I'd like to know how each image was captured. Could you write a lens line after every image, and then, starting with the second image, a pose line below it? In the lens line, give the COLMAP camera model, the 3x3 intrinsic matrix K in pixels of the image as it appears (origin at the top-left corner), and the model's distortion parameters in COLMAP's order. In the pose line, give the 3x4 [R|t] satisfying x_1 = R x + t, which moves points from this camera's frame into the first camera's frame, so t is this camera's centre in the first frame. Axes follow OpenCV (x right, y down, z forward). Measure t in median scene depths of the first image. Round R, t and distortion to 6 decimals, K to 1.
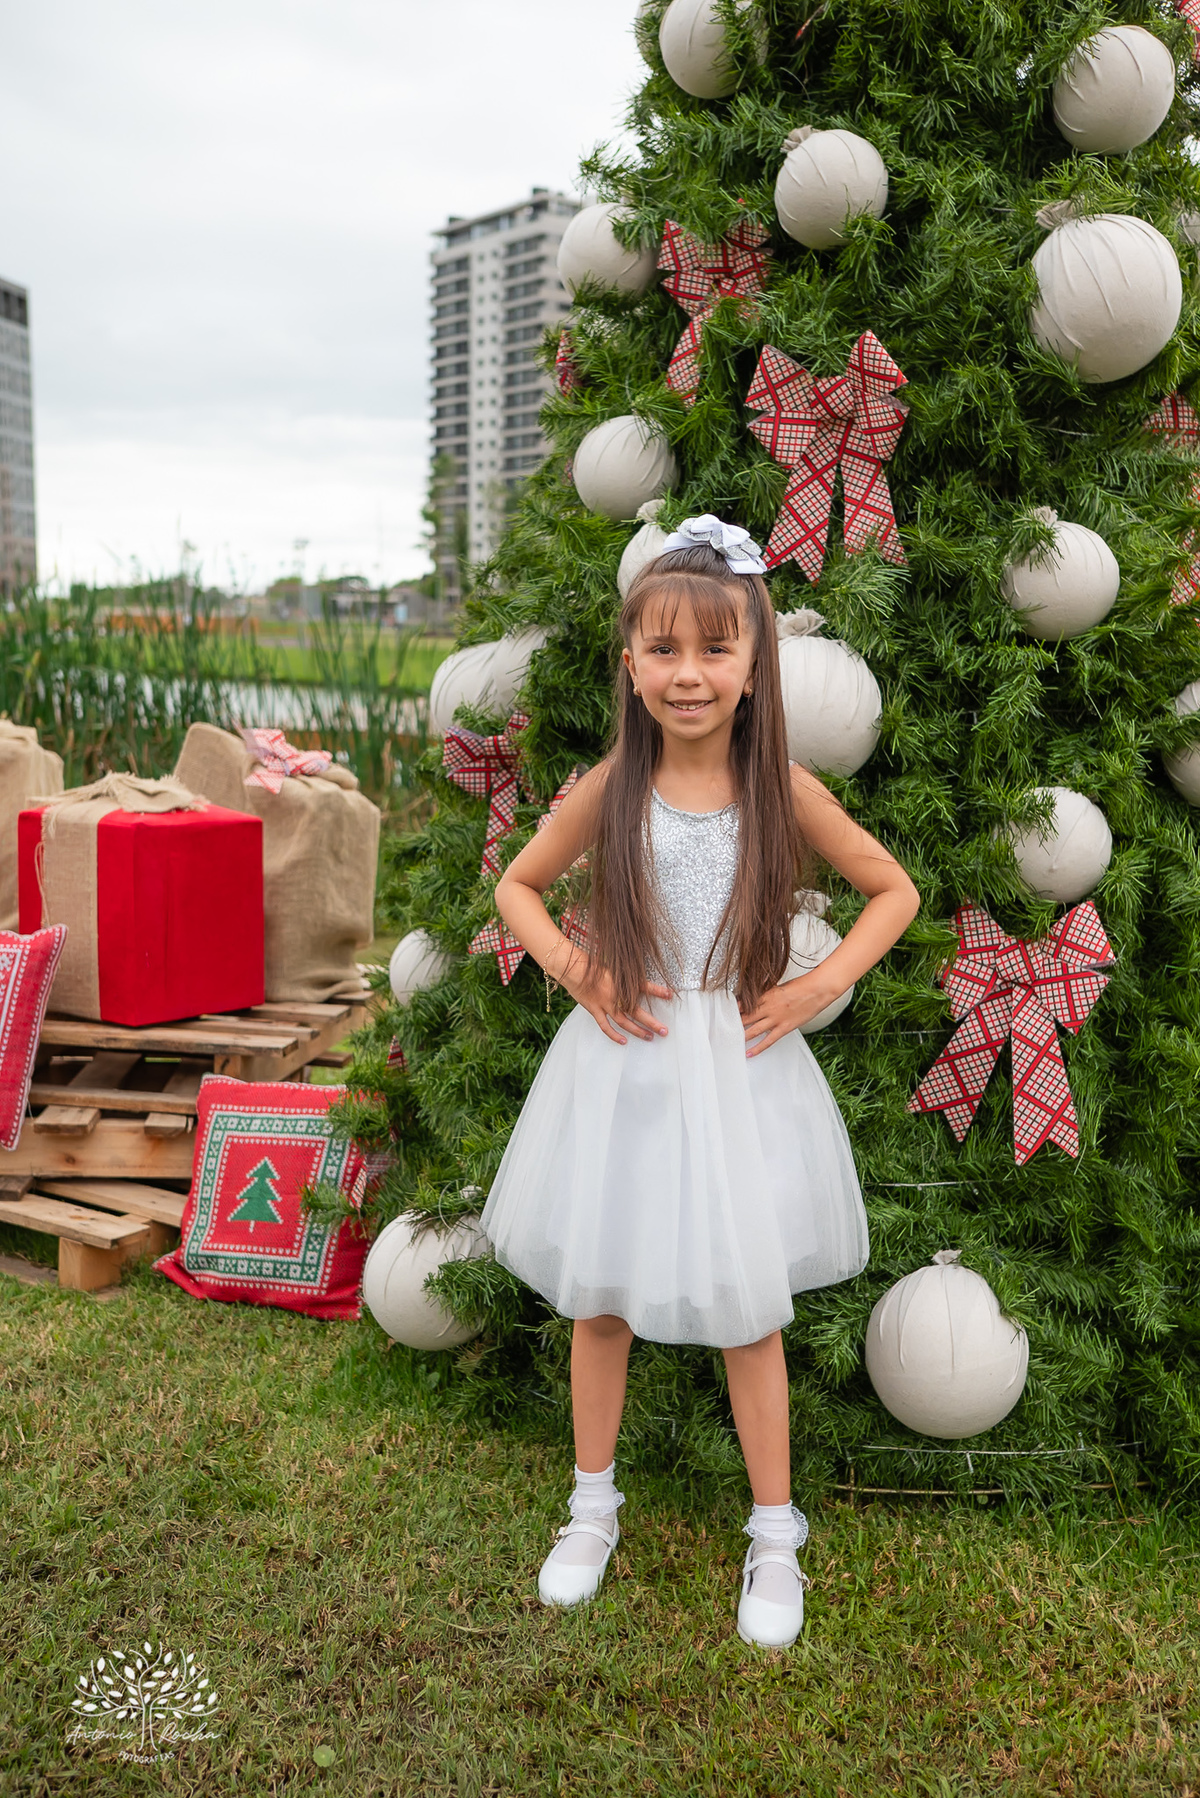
lens RADIAL K [[1716.4, 0, 595.7], [0, 1716.4, 903.5], [0, 0, 1]] dist [0.038117, 0.000000]
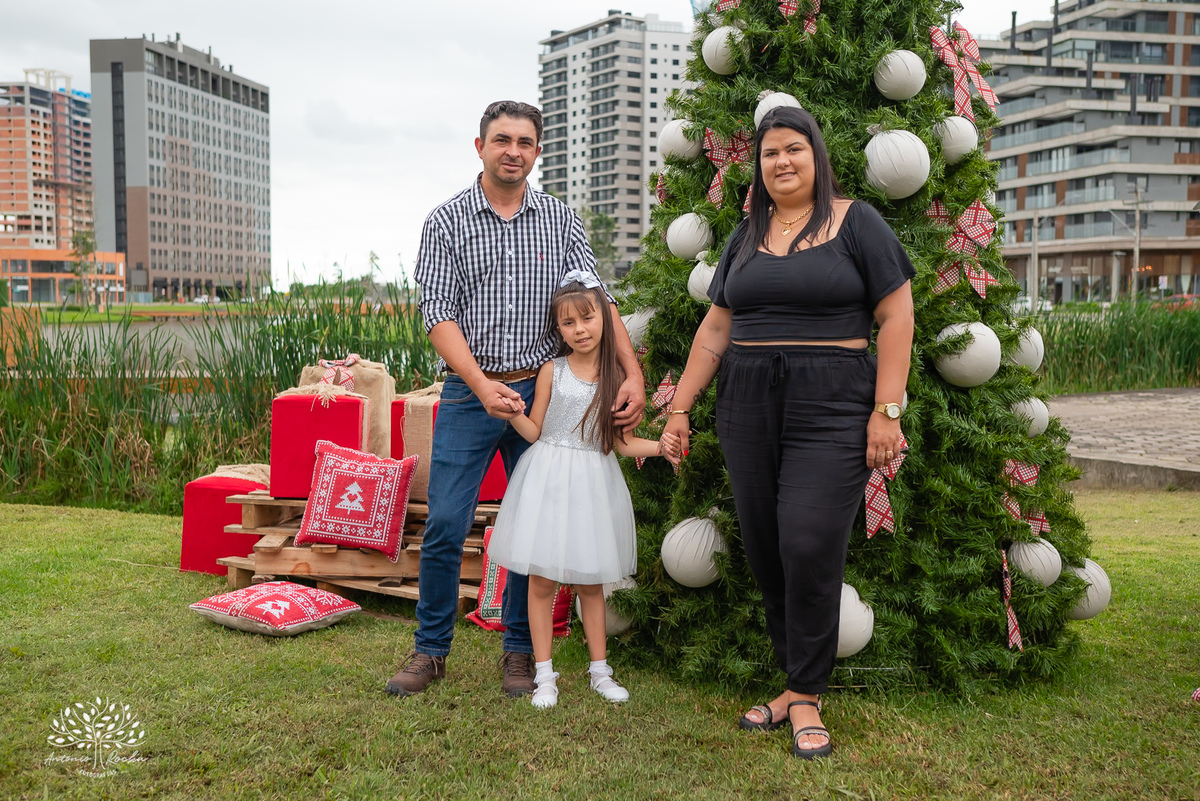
lens RADIAL K [[1228.4, 0, 598.6], [0, 1228.4, 397.9], [0, 0, 1]] dist [-0.002053, 0.000000]
pose [[0.998796, -0.012695, -0.047384, -0.028679], [0.008605, 0.996296, -0.085561, 0.091355], [0.048294, 0.085051, 0.995206, -0.578740]]
